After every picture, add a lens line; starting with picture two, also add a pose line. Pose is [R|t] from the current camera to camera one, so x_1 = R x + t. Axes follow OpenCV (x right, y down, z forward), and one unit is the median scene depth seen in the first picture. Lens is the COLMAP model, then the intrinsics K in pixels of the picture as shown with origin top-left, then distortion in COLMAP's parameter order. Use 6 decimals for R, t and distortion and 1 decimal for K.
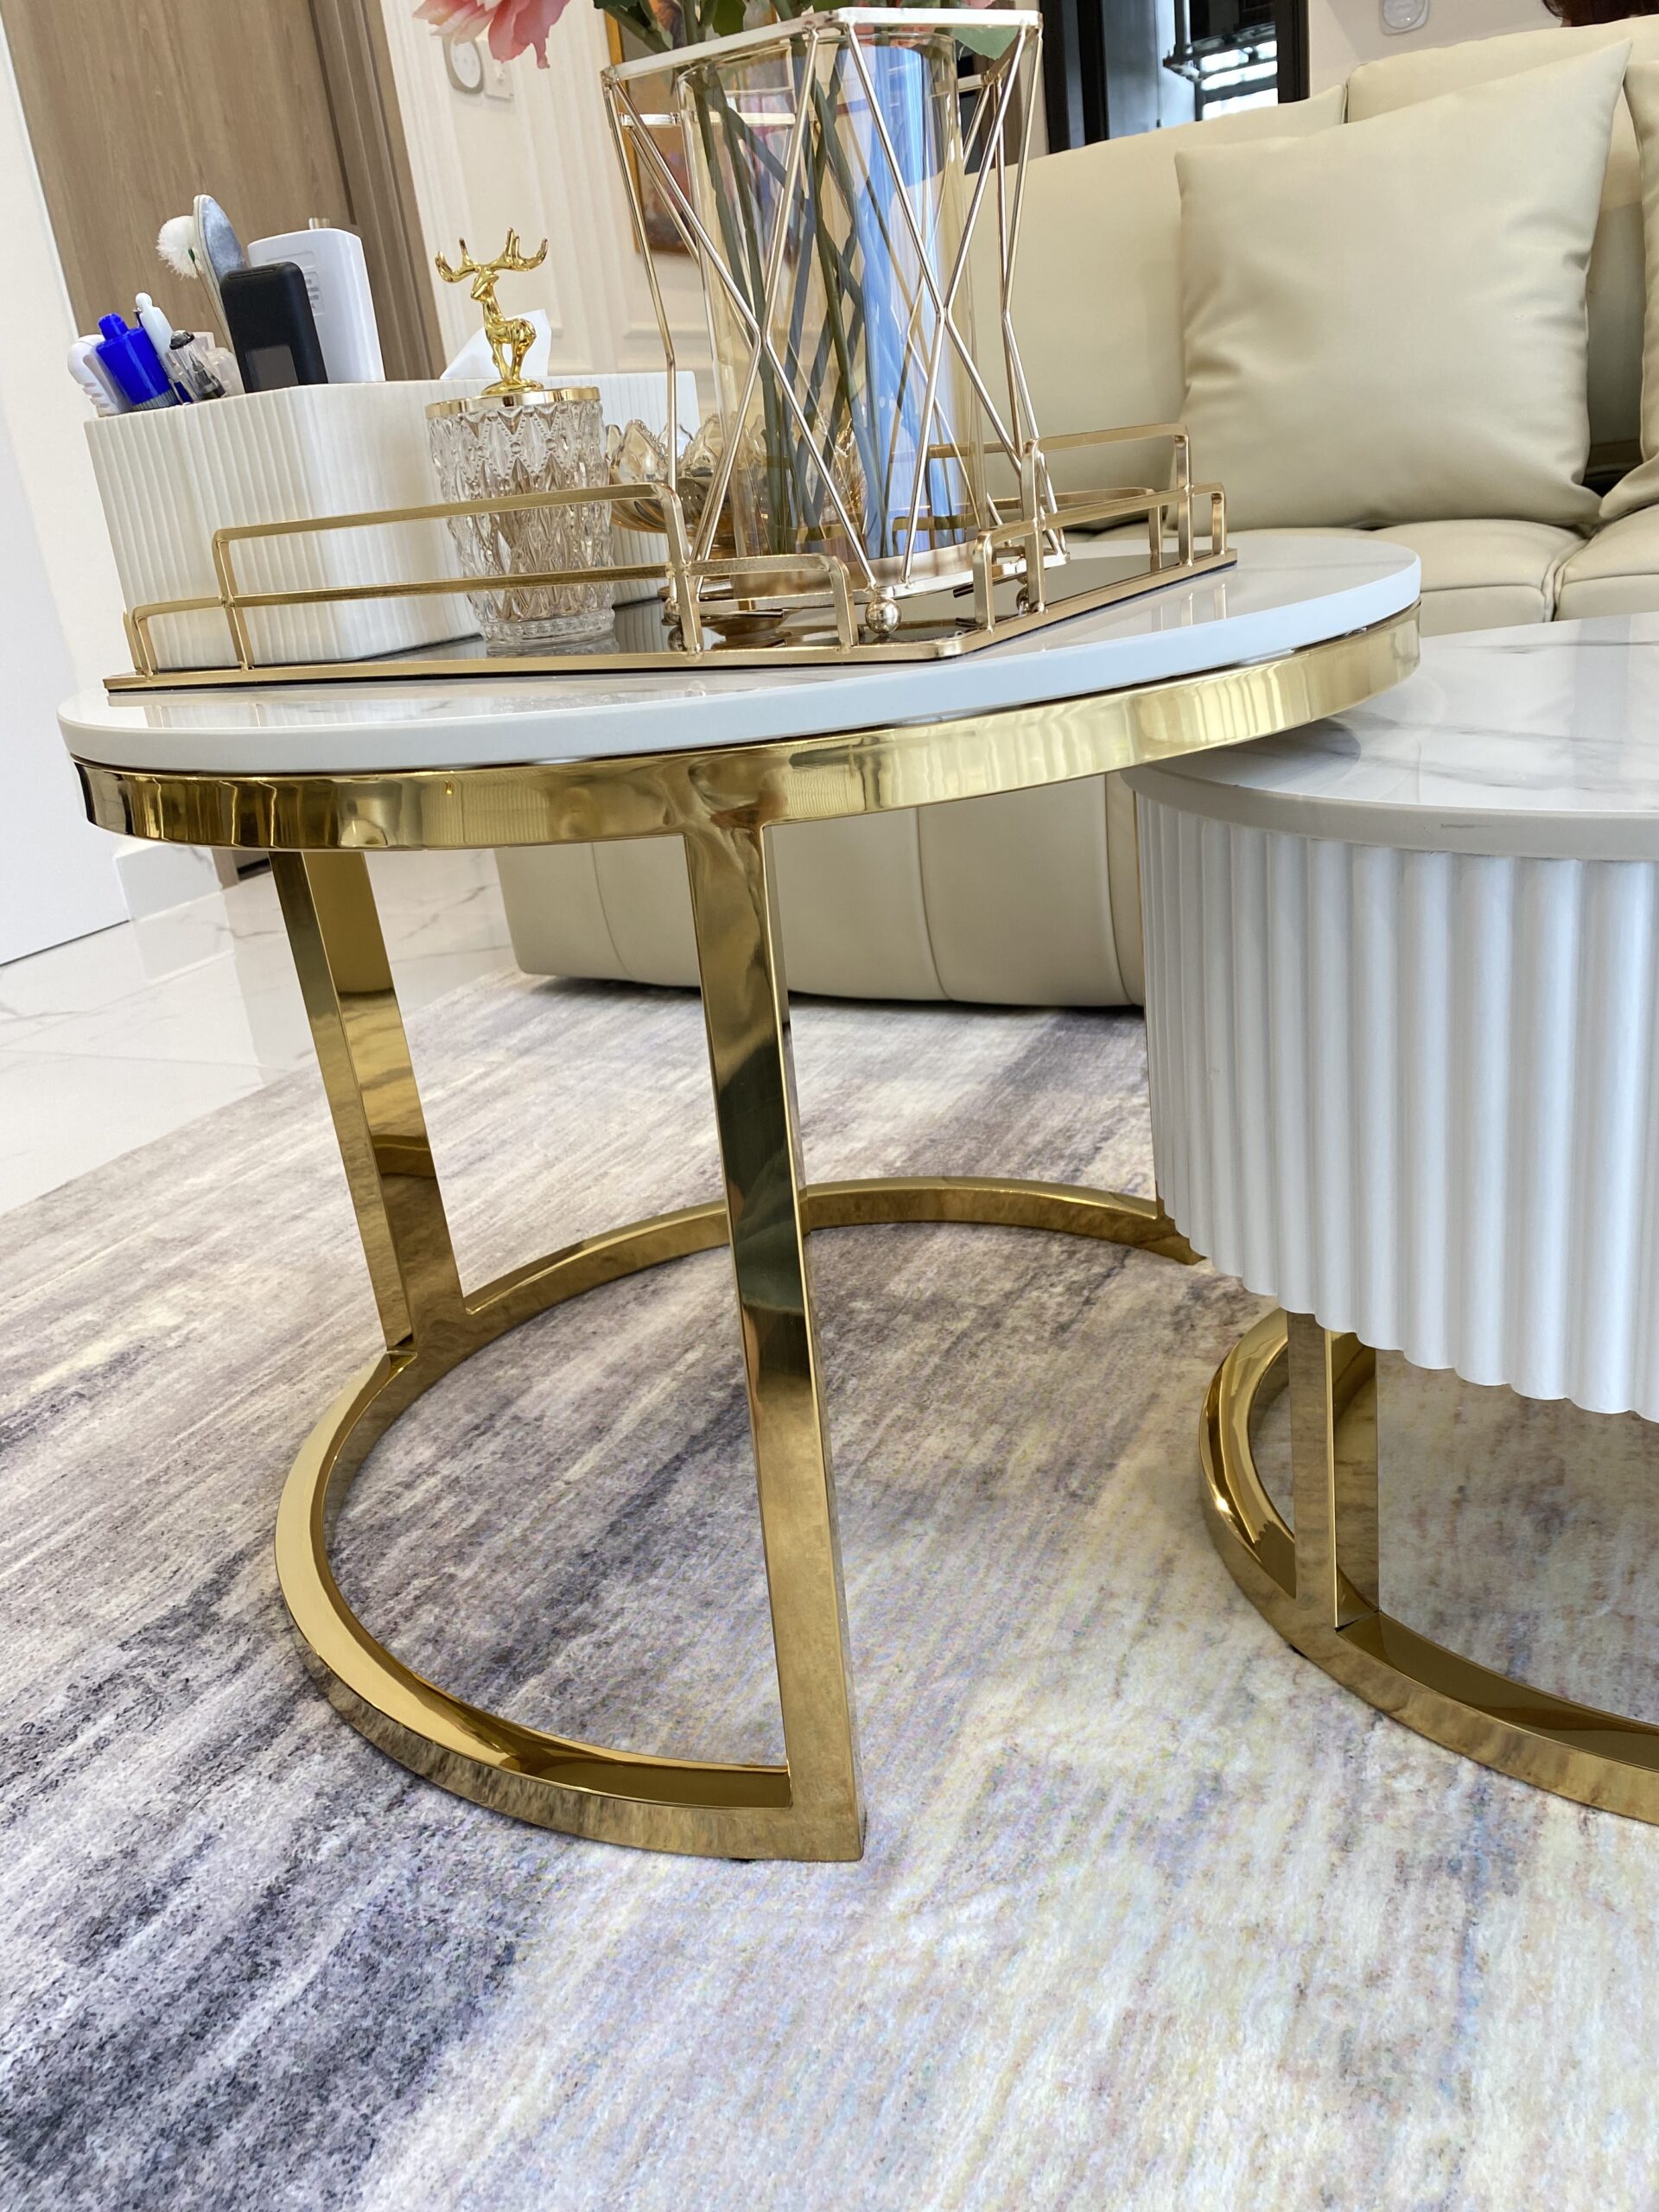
lens RADIAL K [[1691.5, 0, 850.7], [0, 1691.5, 1113.2], [0, 0, 1]] dist [0.000753, -0.004108]
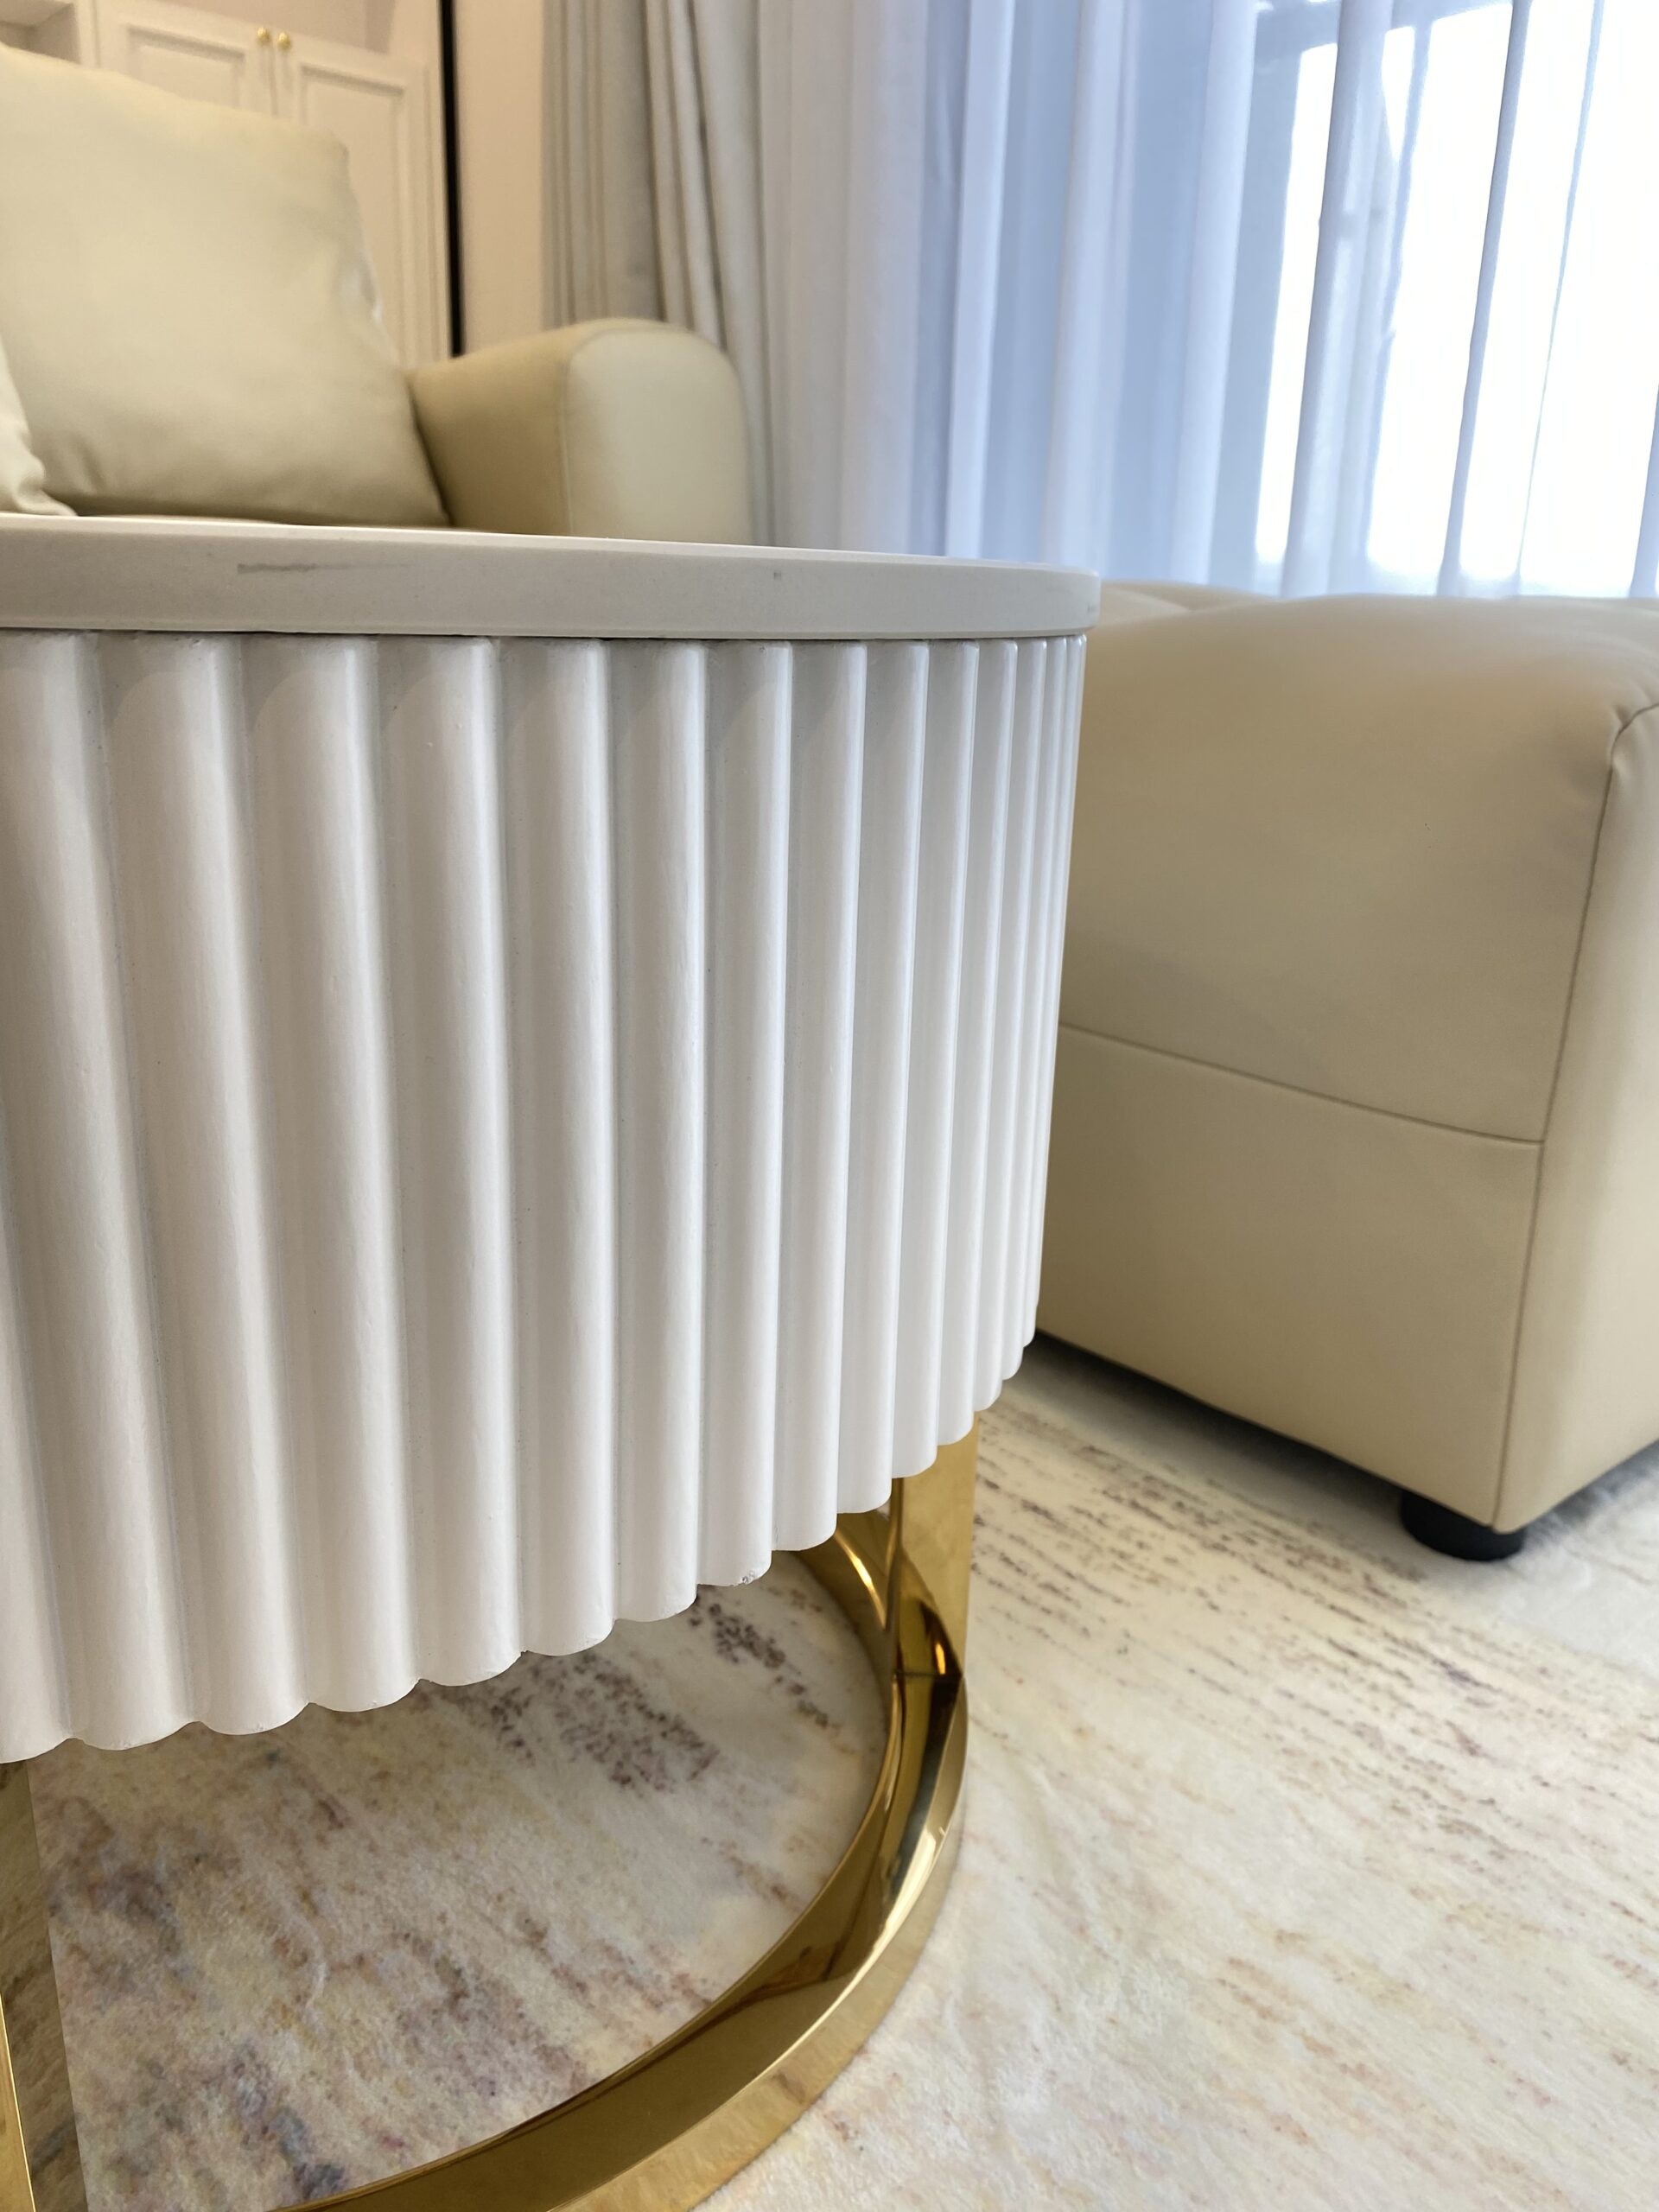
lens RADIAL K [[1691.5, 0, 807.7], [0, 1691.5, 1097.9], [0, 0, 1]] dist [0.000753, -0.004108]
pose [[0.374088, -0.148369, 0.915448, -0.026672], [0.257066, 0.965028, 0.051357, -0.014244], [-0.891053, 0.216119, 0.399146, 0.495692]]
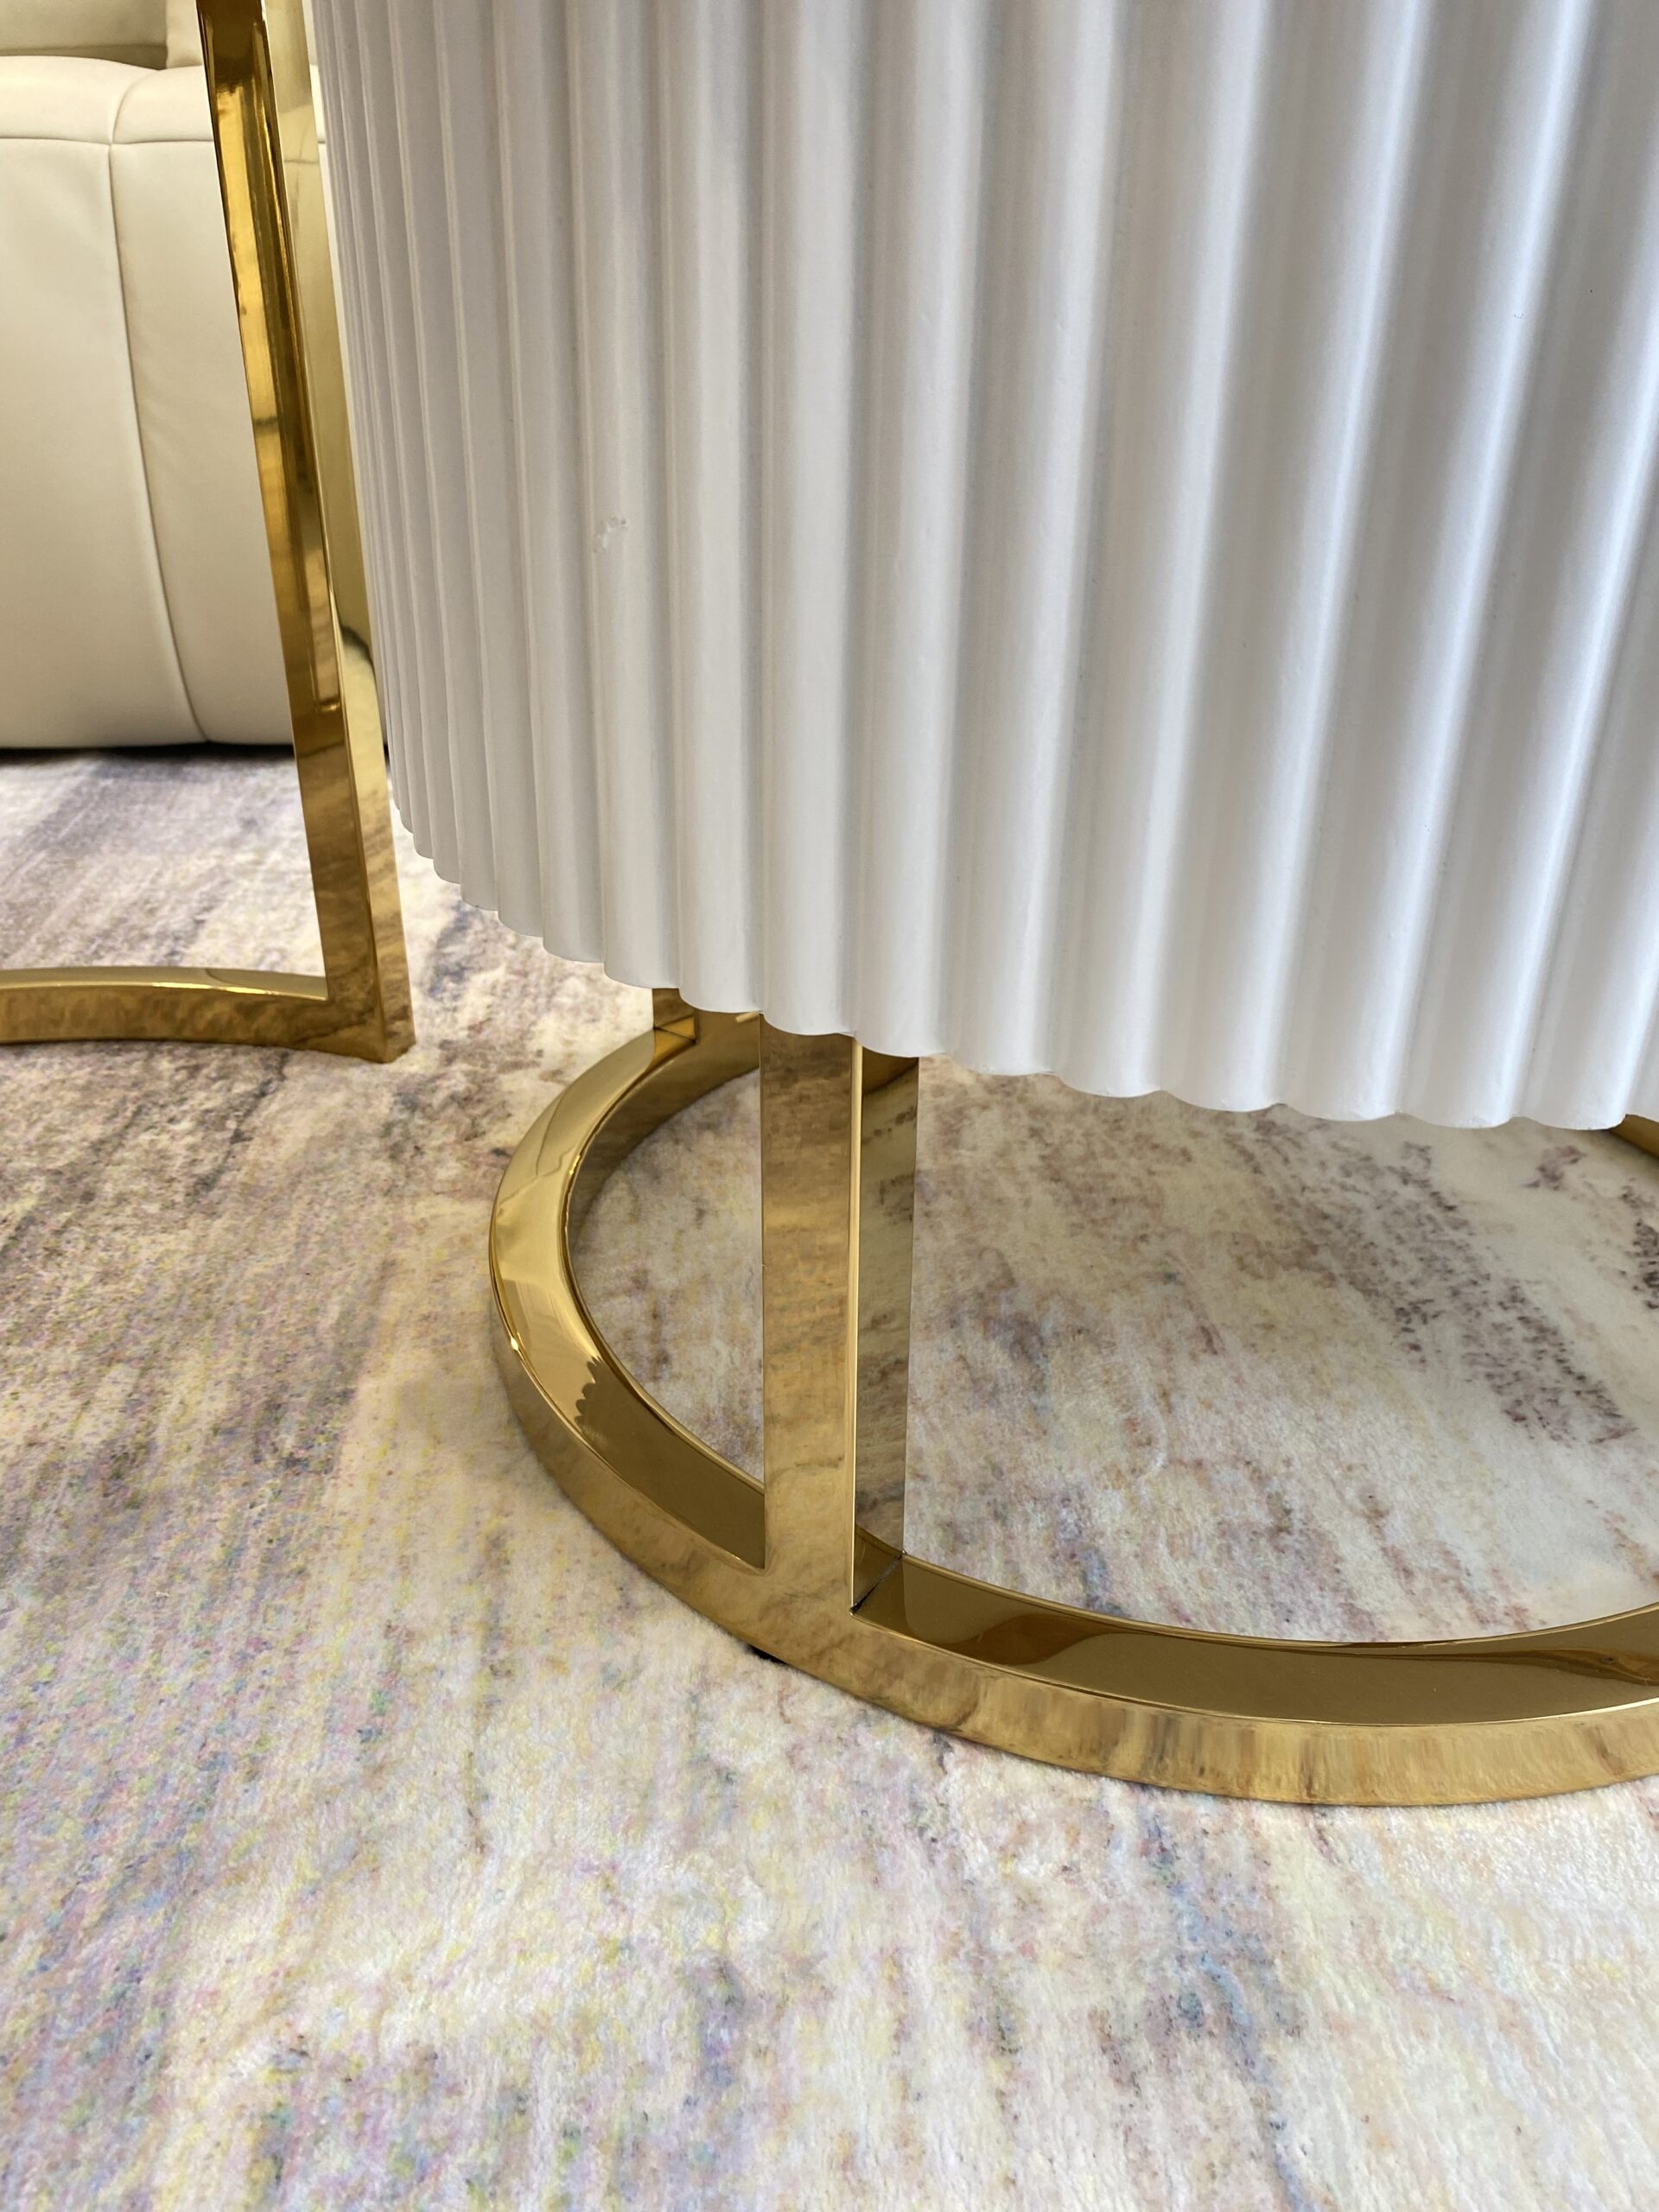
lens RADIAL K [[1691.5, 0, 832.2], [0, 1691.5, 1082.8], [0, 0, 1]] dist [0.000753, -0.004108]
pose [[0.850286, -0.118689, 0.512763, 0.013120], [0.083717, 0.992337, 0.090873, 0.074567], [-0.519620, -0.034341, 0.853707, 0.497144]]
